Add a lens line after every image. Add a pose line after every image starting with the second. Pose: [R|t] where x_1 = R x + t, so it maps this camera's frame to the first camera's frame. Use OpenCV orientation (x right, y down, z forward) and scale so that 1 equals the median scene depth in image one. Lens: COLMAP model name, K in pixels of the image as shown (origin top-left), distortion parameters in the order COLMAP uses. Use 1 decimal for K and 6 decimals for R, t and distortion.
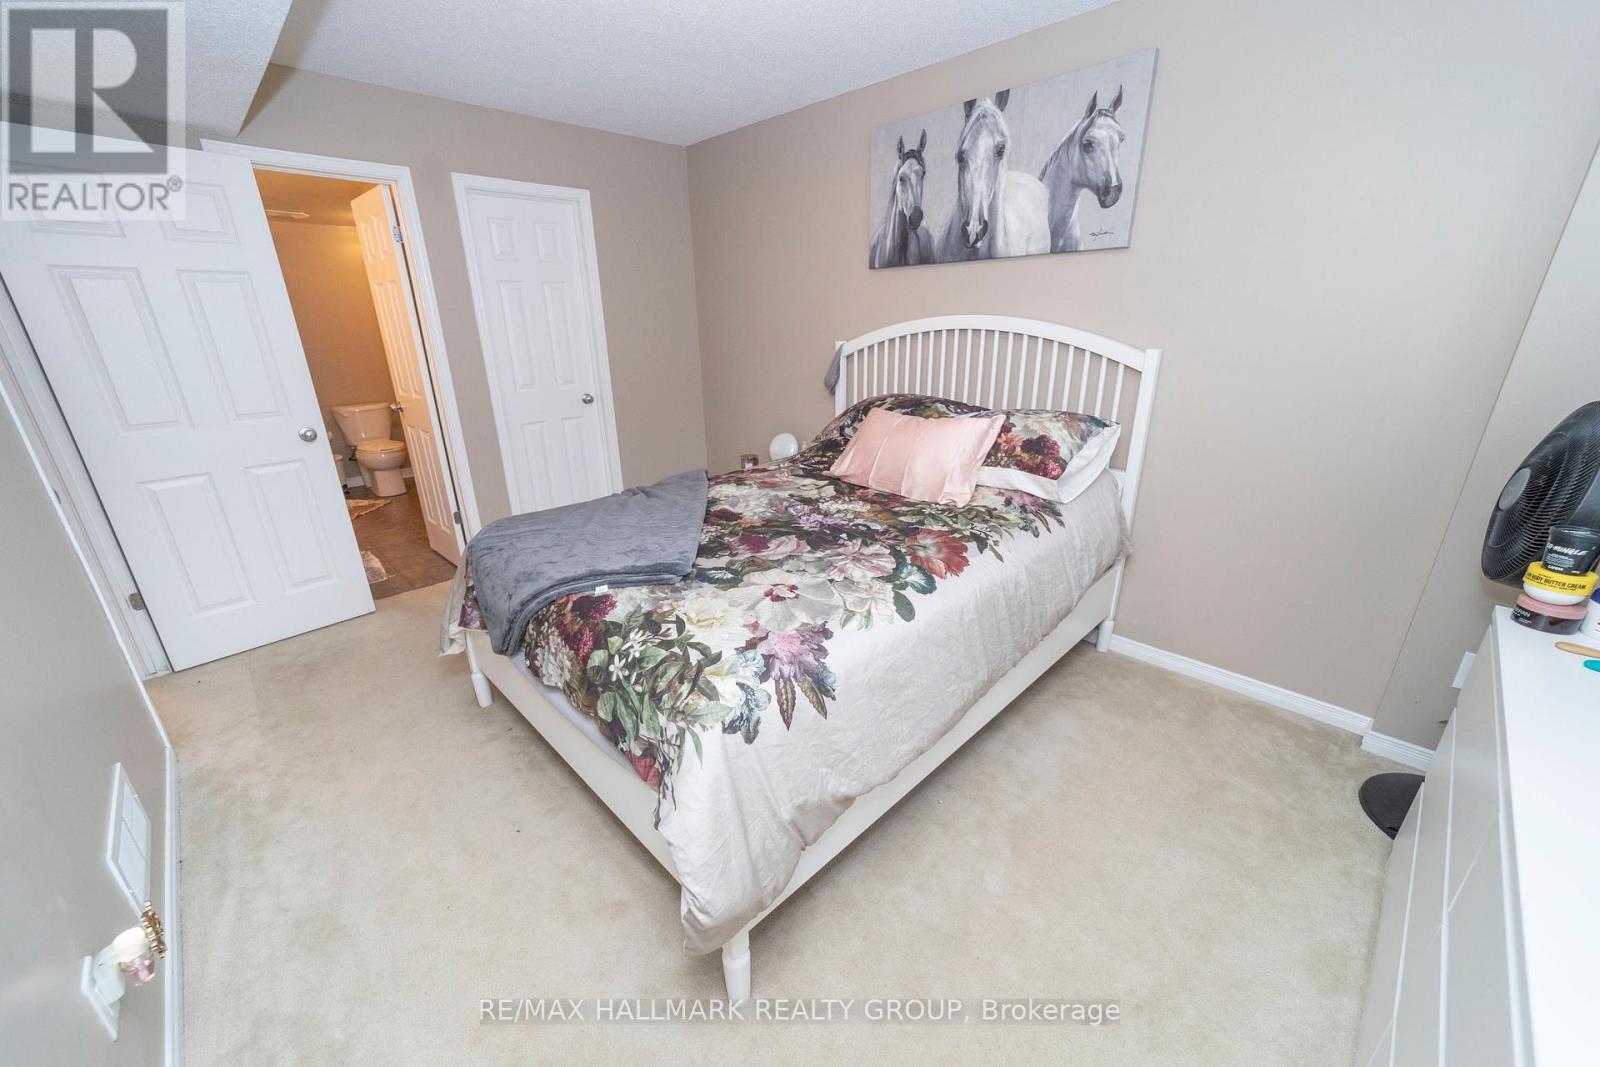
lens RADIAL K [[606.2, 0, 800.0], [0, 606.2, 533.5], [0, 0, 1]] dist [-0.001989, 0.000115]
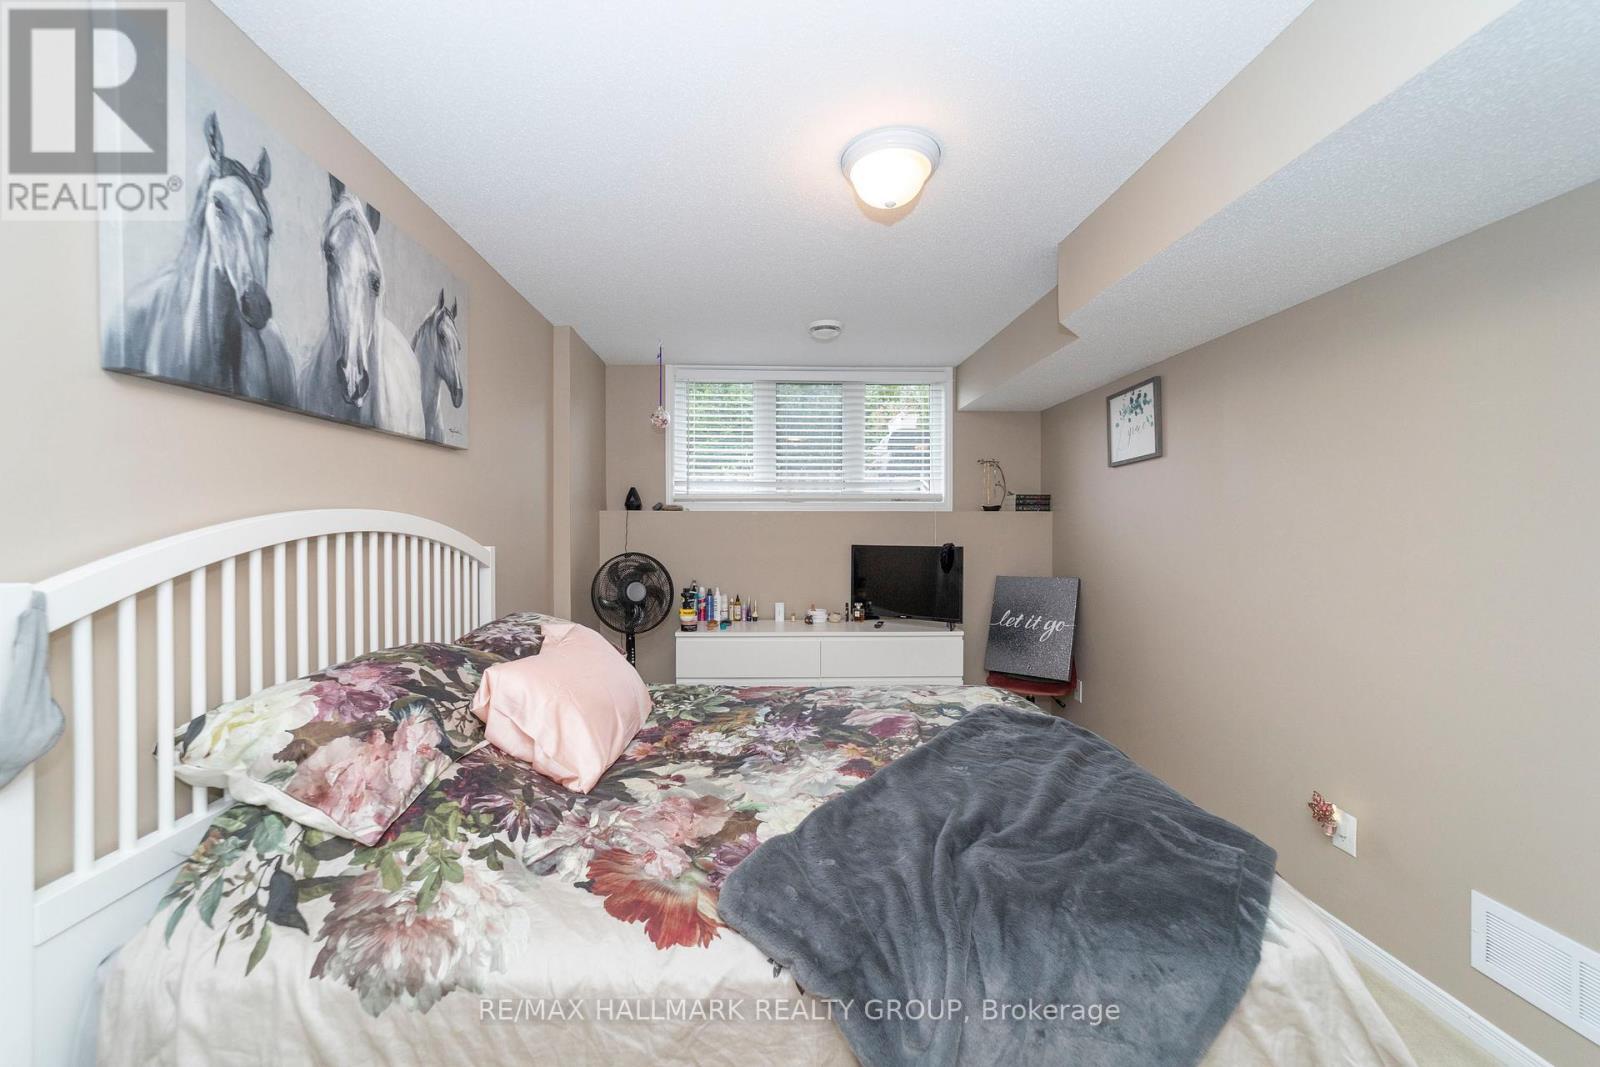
lens RADIAL K [[615.4, 0, 788.1], [0, 615.4, 531.2], [0, 0, 1]] dist [-0.000983, 0.008134]
pose [[-0.732212, 0.002184, 0.681074, -0.458501], [0.237590, 0.937995, 0.252422, -0.411701], [-0.638292, 0.346642, -0.687330, 1.209130]]
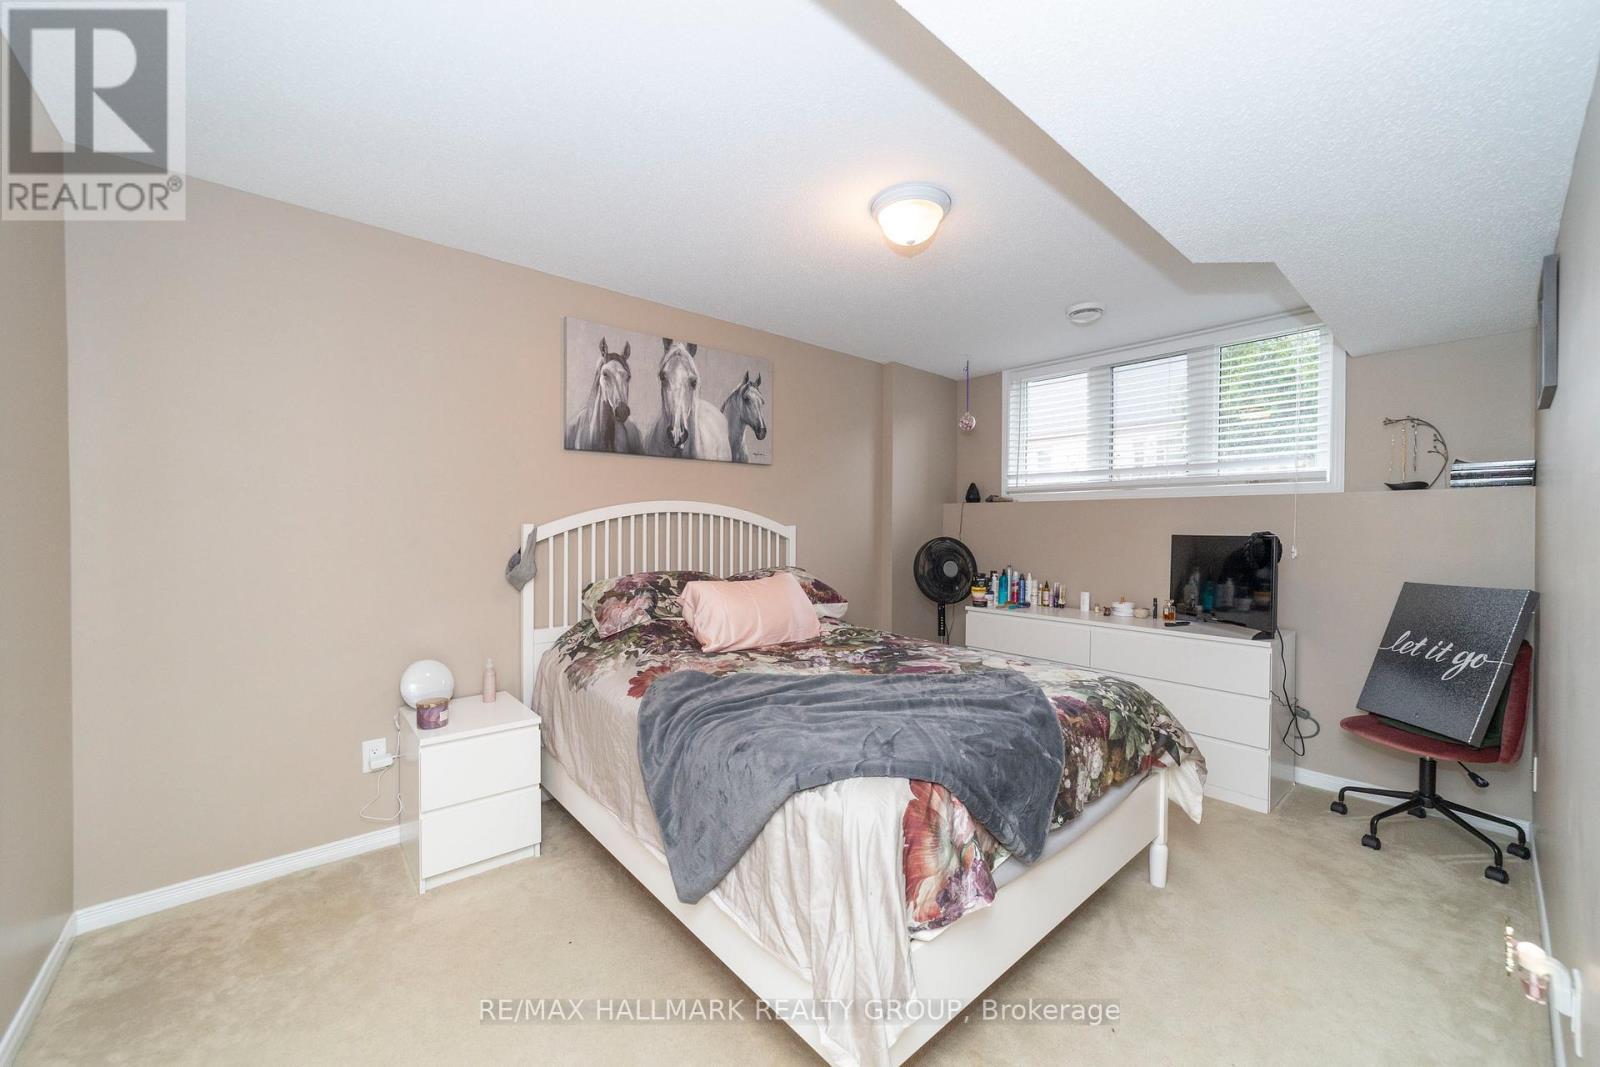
lens RADIAL K [[606.2, 0, 800.0], [0, 606.2, 533.5], [0, 0, 1]] dist [-0.001989, 0.000115]
pose [[0.065105, -0.002600, 0.997875, -0.910010], [0.334028, 0.942365, -0.019338, -0.211409], [-0.940312, 0.334577, 0.062222, 0.766425]]
